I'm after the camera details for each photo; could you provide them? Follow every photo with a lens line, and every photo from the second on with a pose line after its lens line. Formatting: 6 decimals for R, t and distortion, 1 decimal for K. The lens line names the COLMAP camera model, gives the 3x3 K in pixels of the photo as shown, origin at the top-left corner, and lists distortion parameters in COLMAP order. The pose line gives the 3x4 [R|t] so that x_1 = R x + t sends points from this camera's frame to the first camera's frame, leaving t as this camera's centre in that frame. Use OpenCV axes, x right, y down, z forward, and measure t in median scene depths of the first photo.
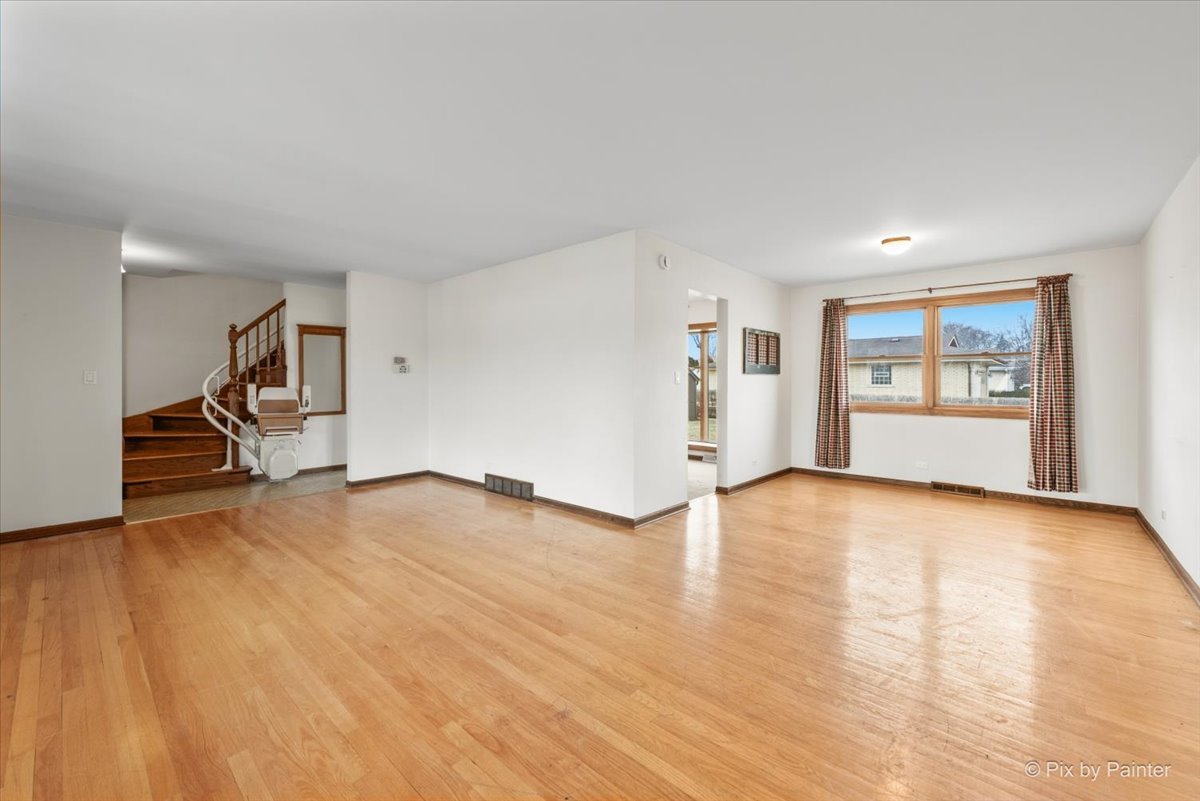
lens RADIAL K [[493.4, 0, 600.1], [0, 493.4, 397.4], [0, 0, 1]] dist [0.001221, 0.000002]
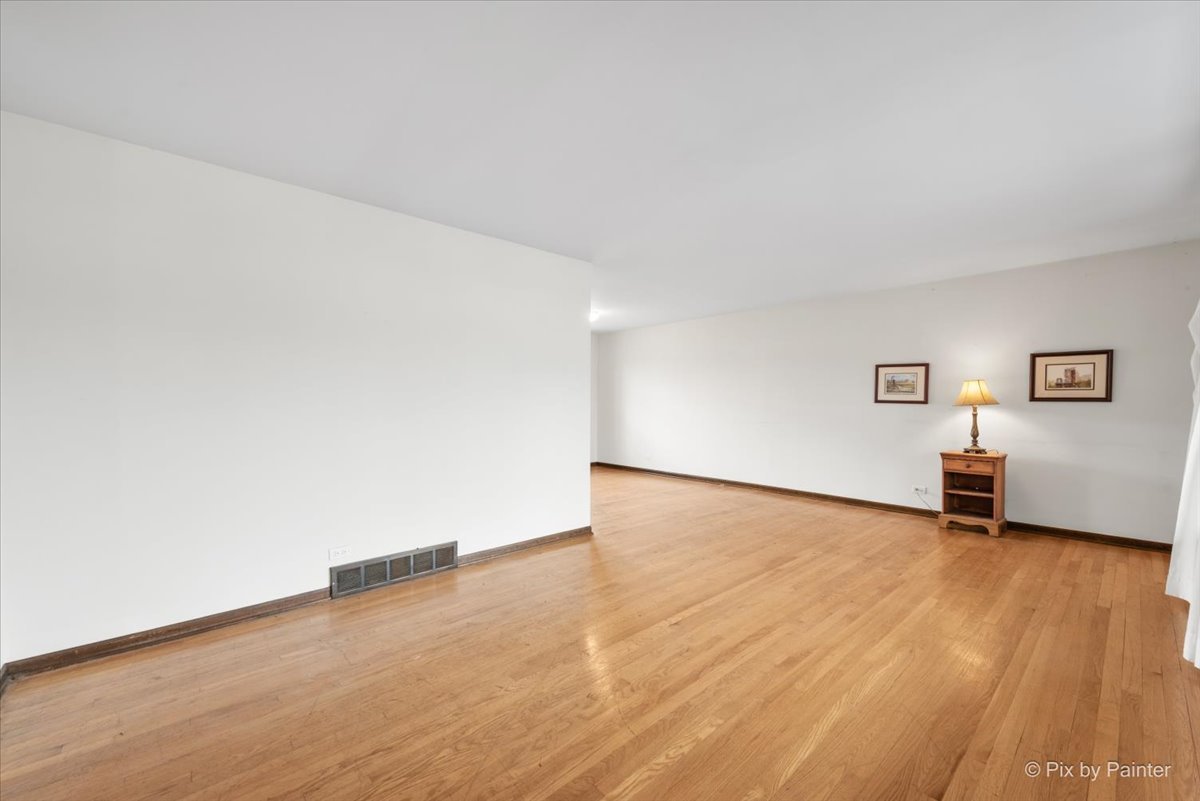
lens RADIAL K [[487.9, 0, 600.0], [0, 487.9, 400.5], [0, 0, 1]] dist [0.003591, 0.000168]
pose [[0.093230, -0.005060, 0.995632, -0.966421], [0.034545, 0.999401, 0.001844, -0.033128], [-0.995045, 0.034222, 0.093349, 0.821024]]
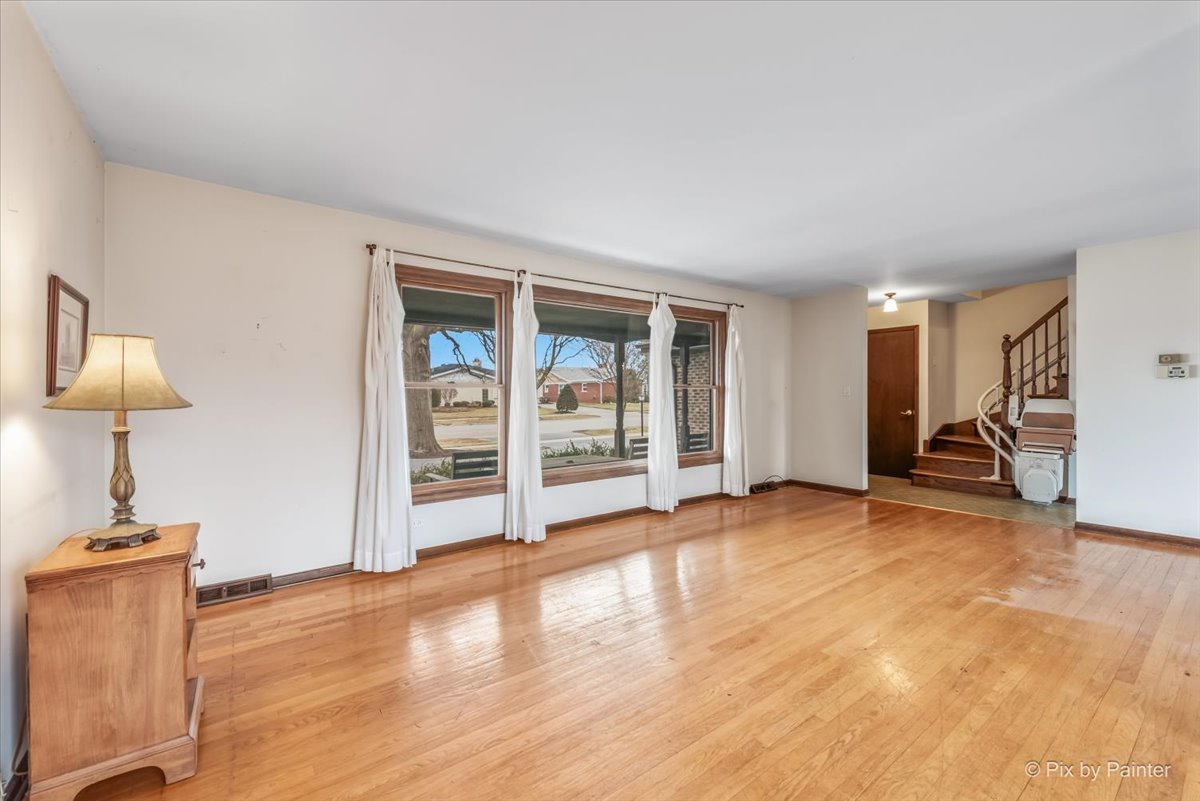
lens RADIAL K [[487.9, 0, 600.0], [0, 487.9, 400.5], [0, 0, 1]] dist [0.003591, 0.000168]
pose [[-0.202095, 0.010888, -0.979305, 0.515795], [-0.026289, 0.999518, 0.016537, -0.015405], [0.979013, 0.029087, -0.201711, 0.542679]]
